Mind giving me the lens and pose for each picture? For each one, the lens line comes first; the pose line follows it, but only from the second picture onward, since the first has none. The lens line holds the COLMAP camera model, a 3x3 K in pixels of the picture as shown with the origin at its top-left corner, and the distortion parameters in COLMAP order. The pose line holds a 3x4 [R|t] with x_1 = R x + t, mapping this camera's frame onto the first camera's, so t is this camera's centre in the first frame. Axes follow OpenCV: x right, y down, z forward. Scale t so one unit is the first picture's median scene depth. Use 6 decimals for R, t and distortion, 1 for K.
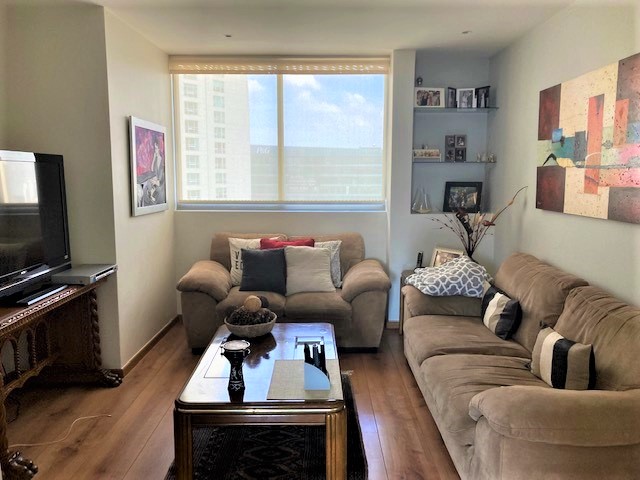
lens RADIAL K [[520.4, 0, 315.5], [0, 520.4, 241.9], [0, 0, 1]] dist [0.044210, -0.054974]
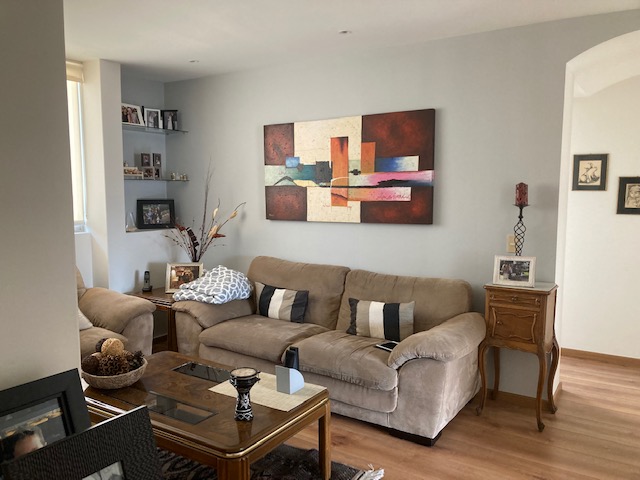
lens RADIAL K [[549.7, 0, 320.0], [0, 549.7, 240.0], [0, 0, 1]] dist [0.032254, -0.006768]
pose [[0.544518, -0.069601, 0.835856, -0.640797], [0.106629, 0.994210, 0.013323, -0.022546], [-0.831944, 0.081871, 0.548787, 0.208164]]
